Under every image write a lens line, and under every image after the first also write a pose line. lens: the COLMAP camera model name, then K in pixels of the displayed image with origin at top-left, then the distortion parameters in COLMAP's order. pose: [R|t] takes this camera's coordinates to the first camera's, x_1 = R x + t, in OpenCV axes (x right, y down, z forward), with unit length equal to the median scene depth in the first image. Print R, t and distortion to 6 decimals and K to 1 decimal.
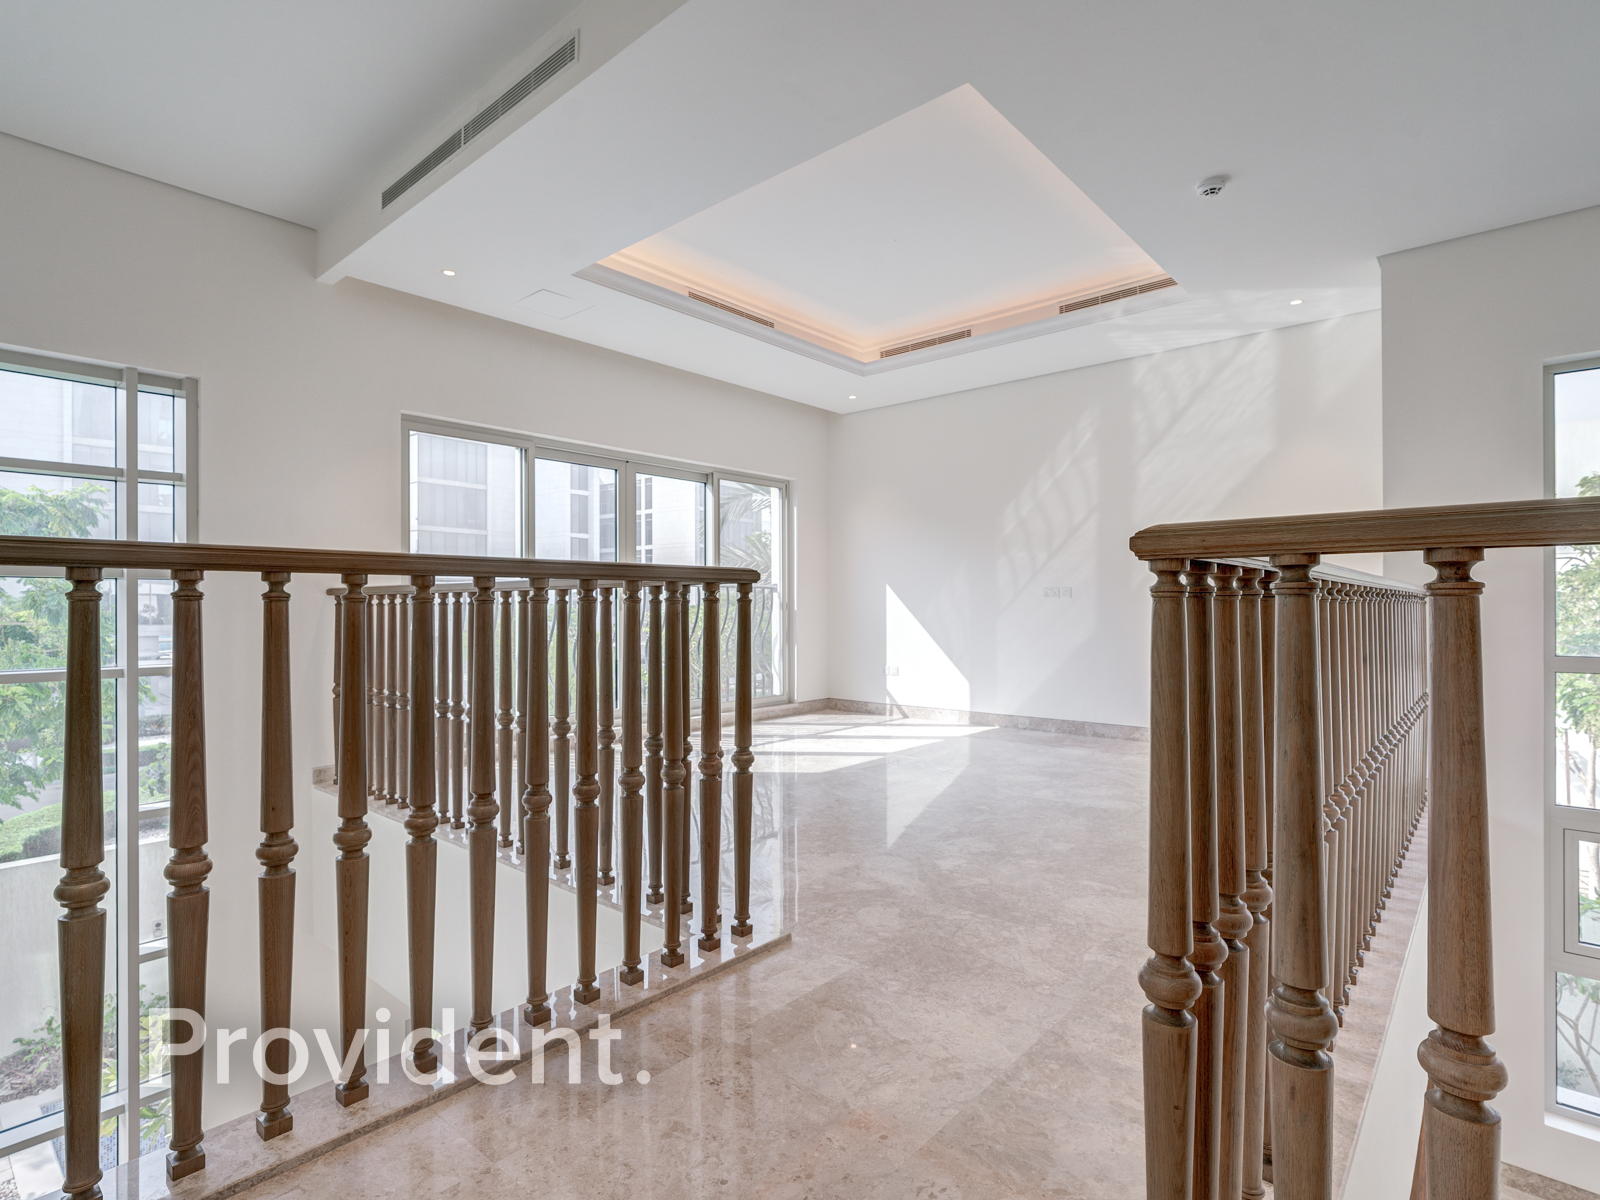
lens RADIAL K [[832.4, 0, 800.0], [0, 832.4, 600.0], [0, 0, 1]] dist [-0.001929, 0.001495]
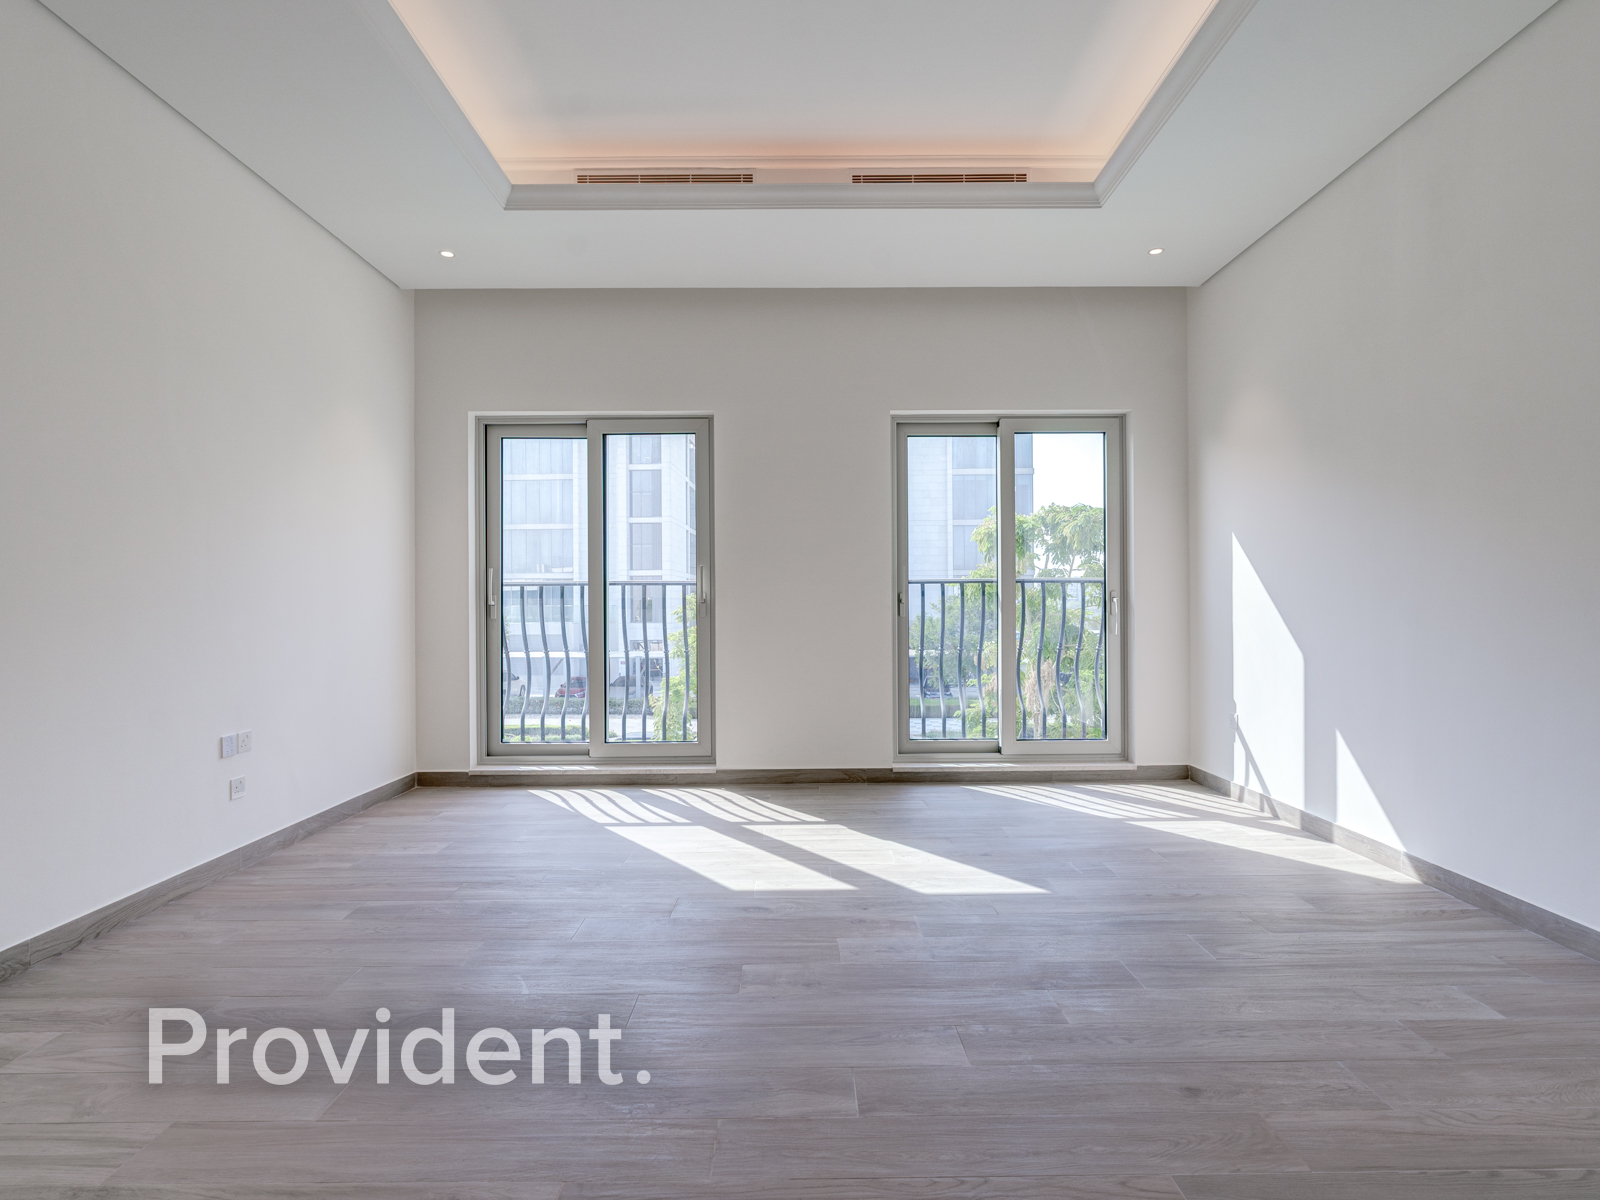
lens RADIAL K [[832.4, 0, 800.0], [0, 832.4, 600.0], [0, 0, 1]] dist [-0.001929, 0.001495]
pose [[0.659131, -0.002818, -0.752023, 0.356778], [0.006951, 0.999973, 0.002345, -0.000520], [0.751996, -0.006773, 0.659133, 0.443655]]
